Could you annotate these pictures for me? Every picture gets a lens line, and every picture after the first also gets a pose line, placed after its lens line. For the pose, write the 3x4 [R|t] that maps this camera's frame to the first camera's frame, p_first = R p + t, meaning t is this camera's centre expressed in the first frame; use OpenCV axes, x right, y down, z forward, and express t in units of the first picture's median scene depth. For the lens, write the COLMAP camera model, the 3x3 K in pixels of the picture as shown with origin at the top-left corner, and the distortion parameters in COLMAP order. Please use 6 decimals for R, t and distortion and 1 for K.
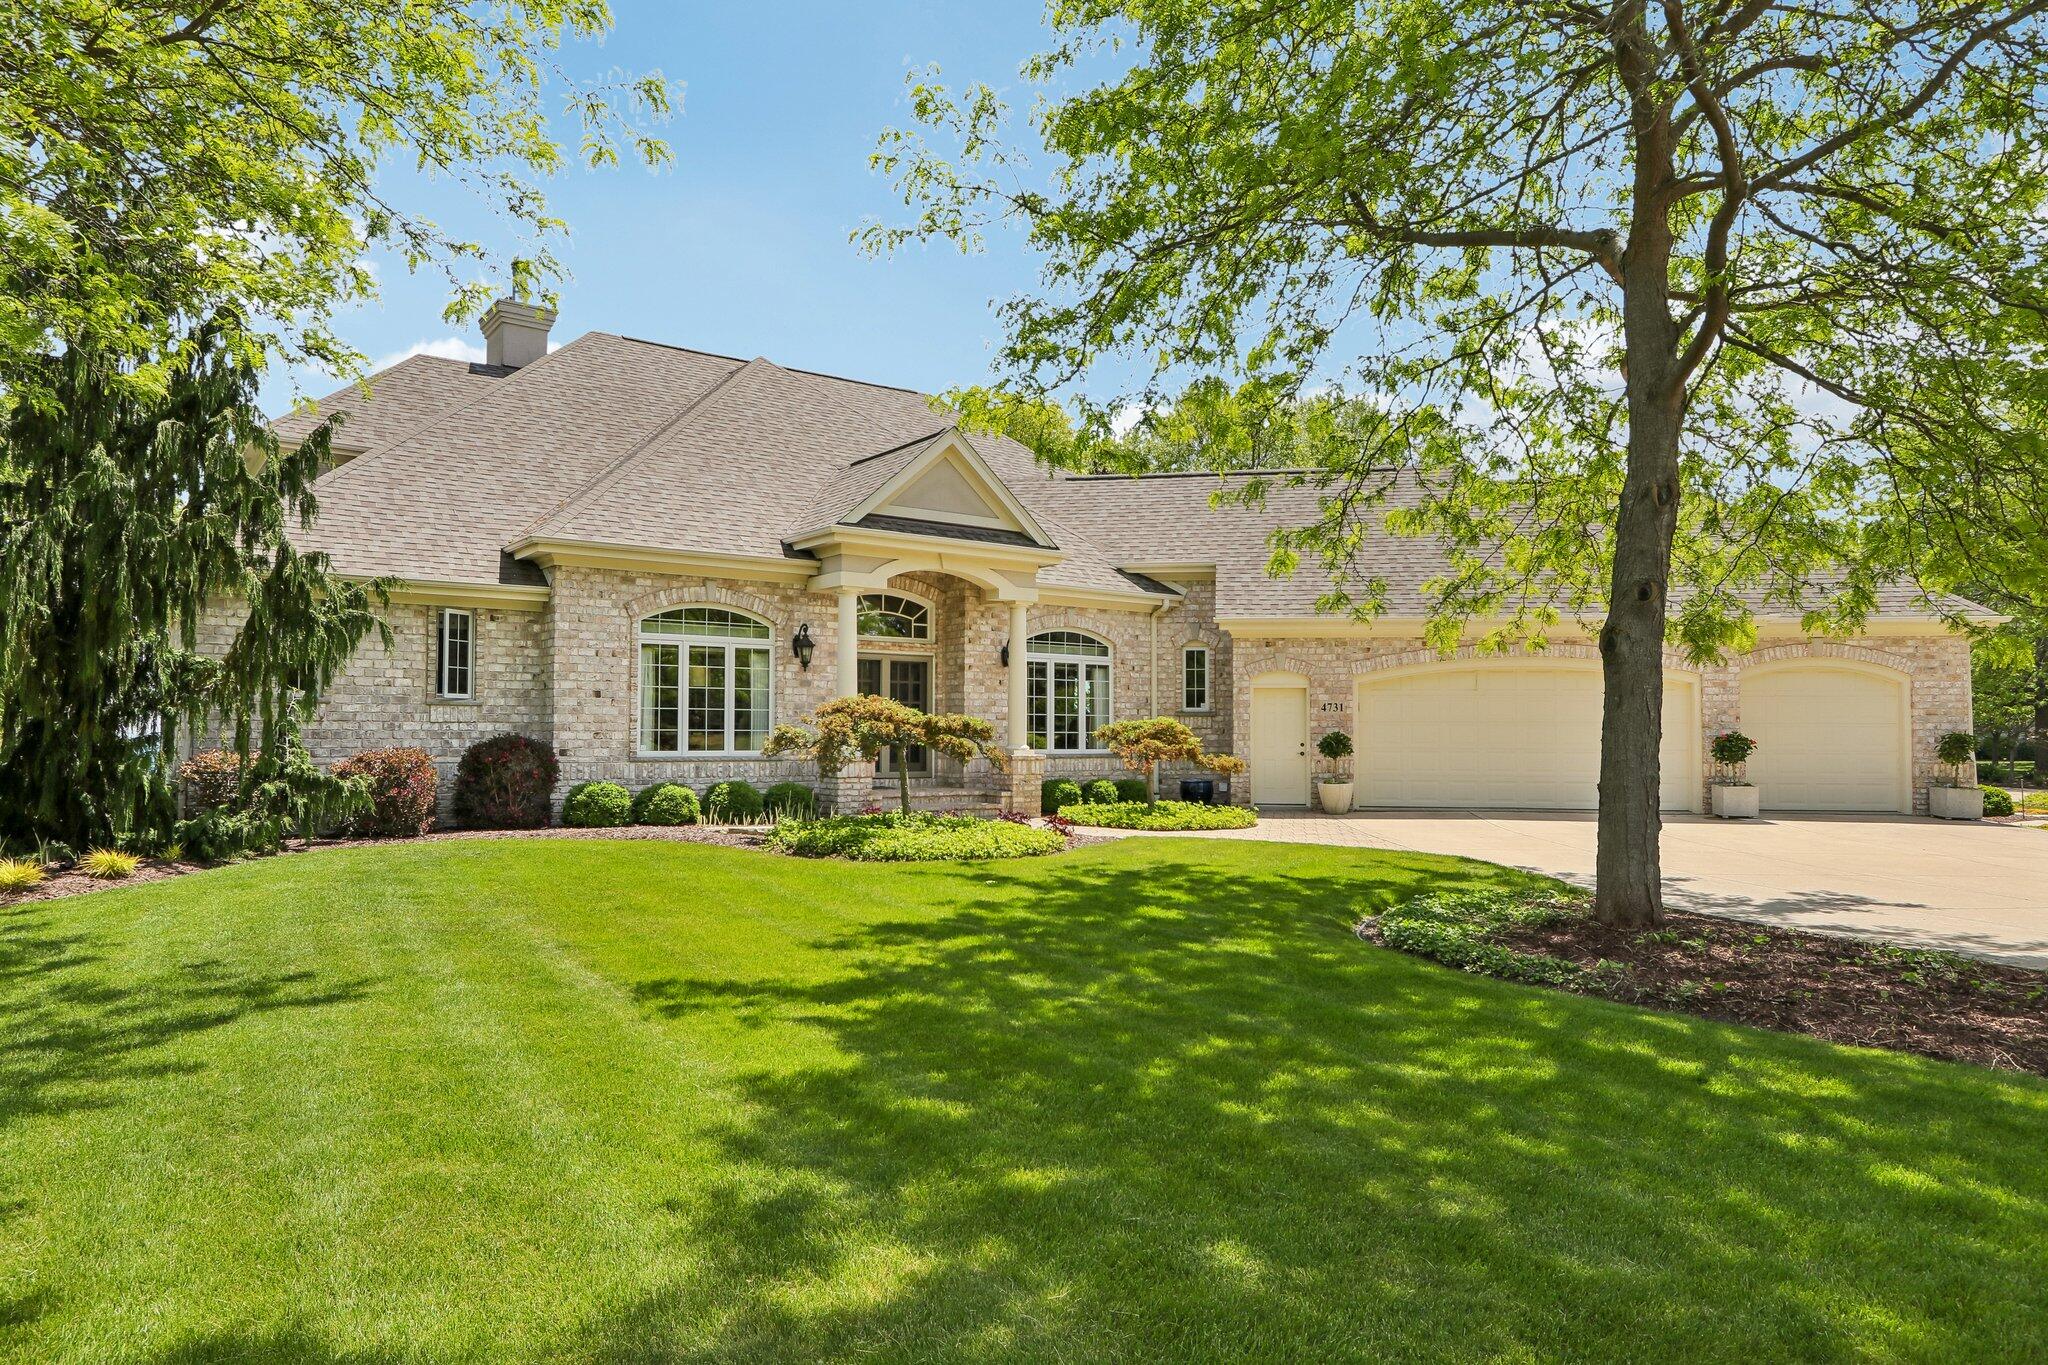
lens RADIAL K [[1344.3, 0, 1024.0], [0, 1344.3, 682.5], [0, 0, 1]] dist [0.000415, -0.000008]
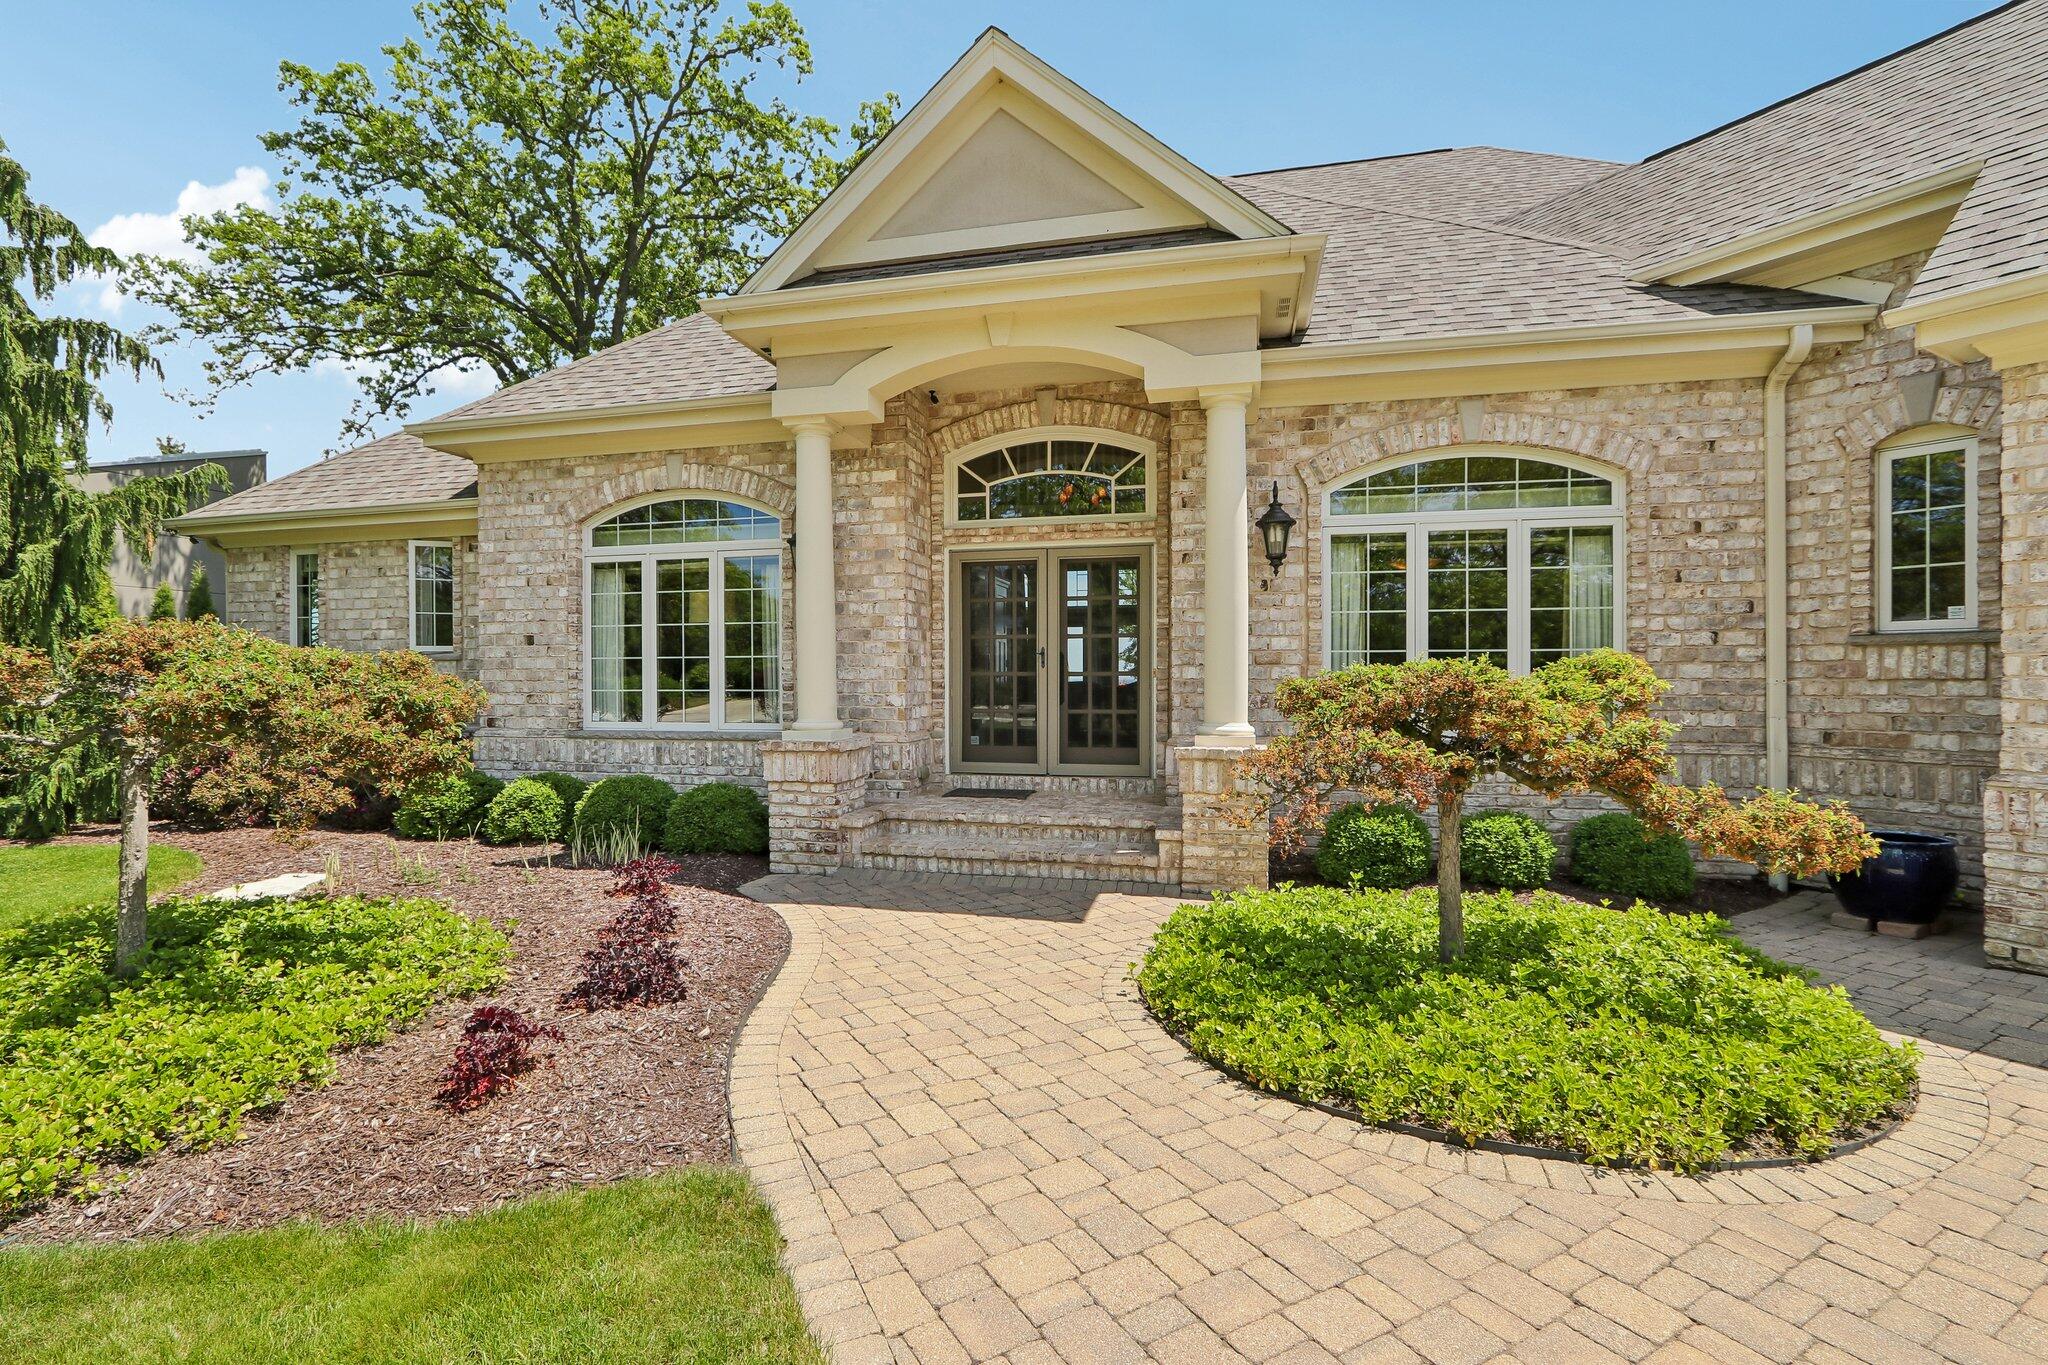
lens RADIAL K [[994.8, 0, 1024.0], [0, 994.8, 682.5], [0, 0, 1]] dist [-0.016976, -0.000445]
pose [[0.612102, 0.000444, -0.790778, 0.240373], [0.037465, 0.998861, 0.029561, 0.024065], [0.789890, -0.047721, 0.611388, 0.851874]]
